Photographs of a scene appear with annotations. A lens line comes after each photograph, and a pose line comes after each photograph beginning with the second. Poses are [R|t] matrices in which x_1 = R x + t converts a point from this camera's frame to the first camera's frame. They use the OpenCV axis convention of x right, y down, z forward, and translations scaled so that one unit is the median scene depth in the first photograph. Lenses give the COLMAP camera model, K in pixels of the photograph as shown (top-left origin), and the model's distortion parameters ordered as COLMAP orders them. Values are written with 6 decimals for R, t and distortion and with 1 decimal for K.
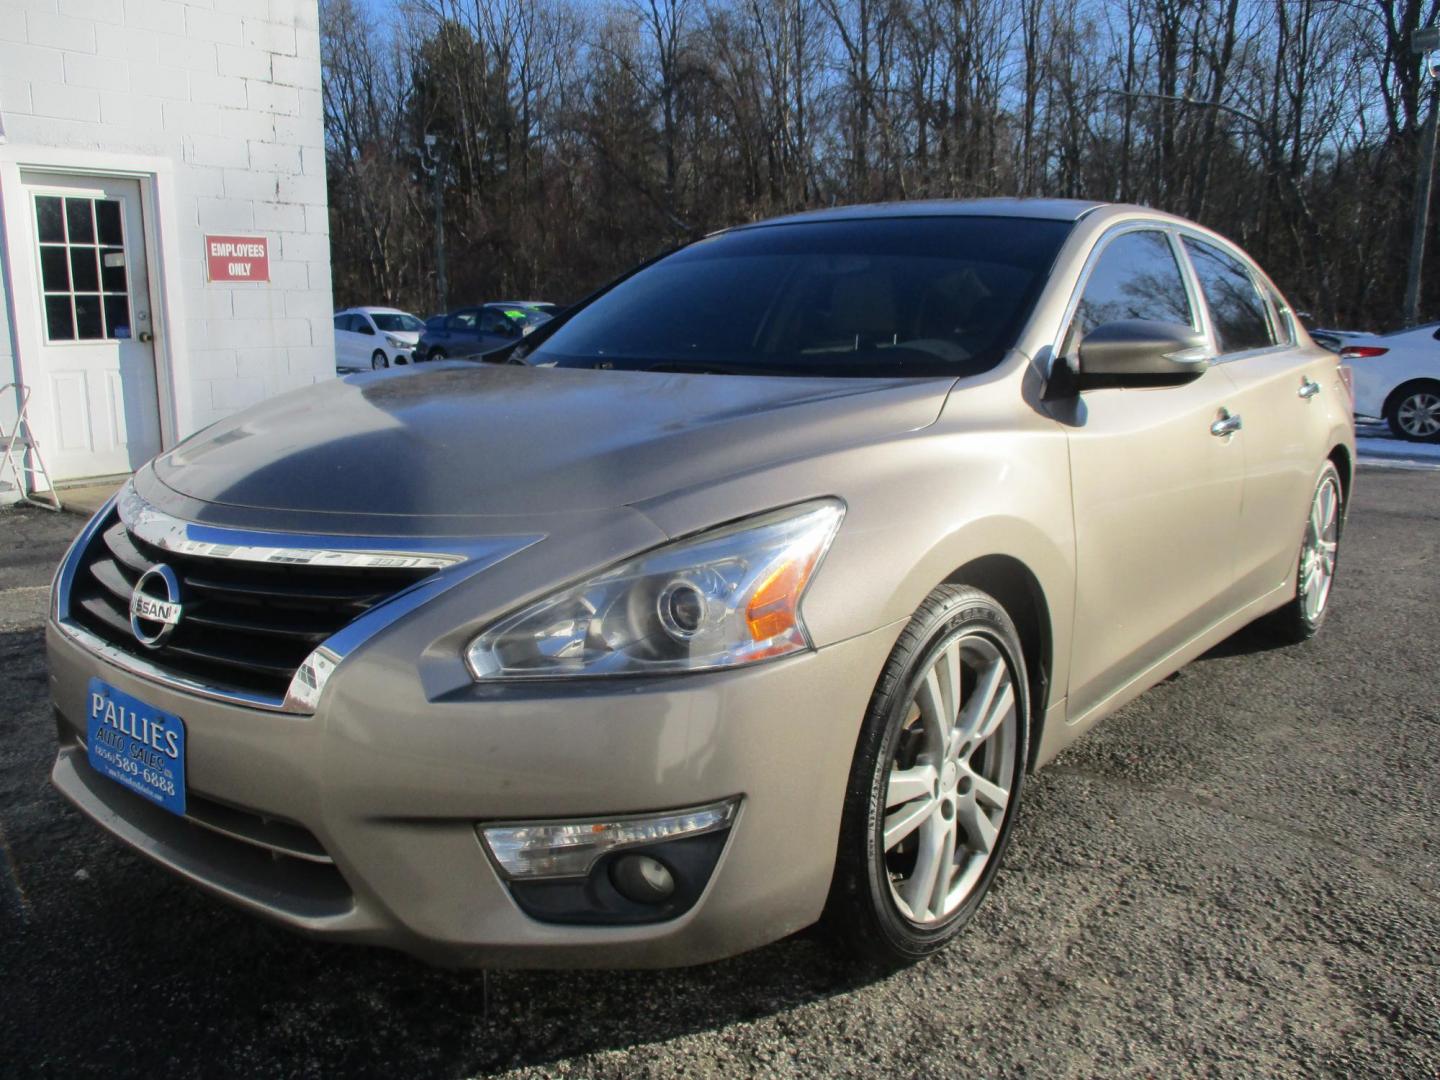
lens RADIAL K [[1195.9, 0, 720.0], [0, 1195.9, 540.0], [0, 0, 1]] dist [-0.035883, 0.010561]
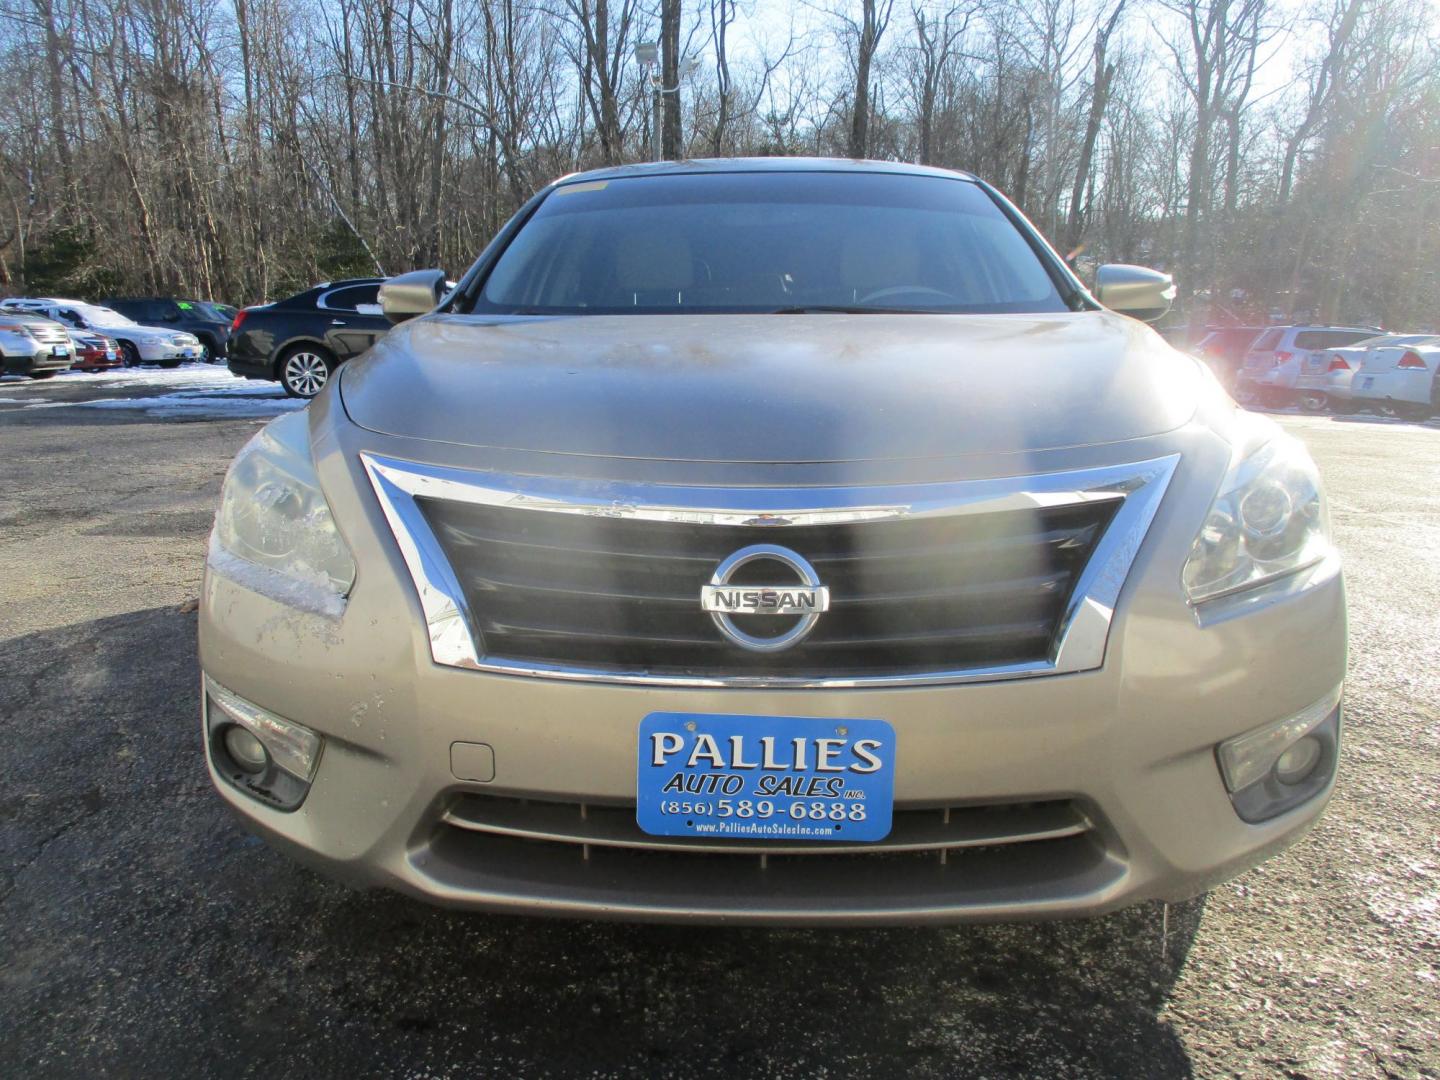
lens RADIAL K [[1195.9, 0, 720.0], [0, 1195.9, 540.0], [0, 0, 1]] dist [-0.035883, 0.010561]
pose [[0.813456, -0.124152, 0.568222, -0.126567], [0.117756, 0.991875, 0.048139, -0.003052], [-0.569582, 0.027753, 0.821466, 0.049825]]
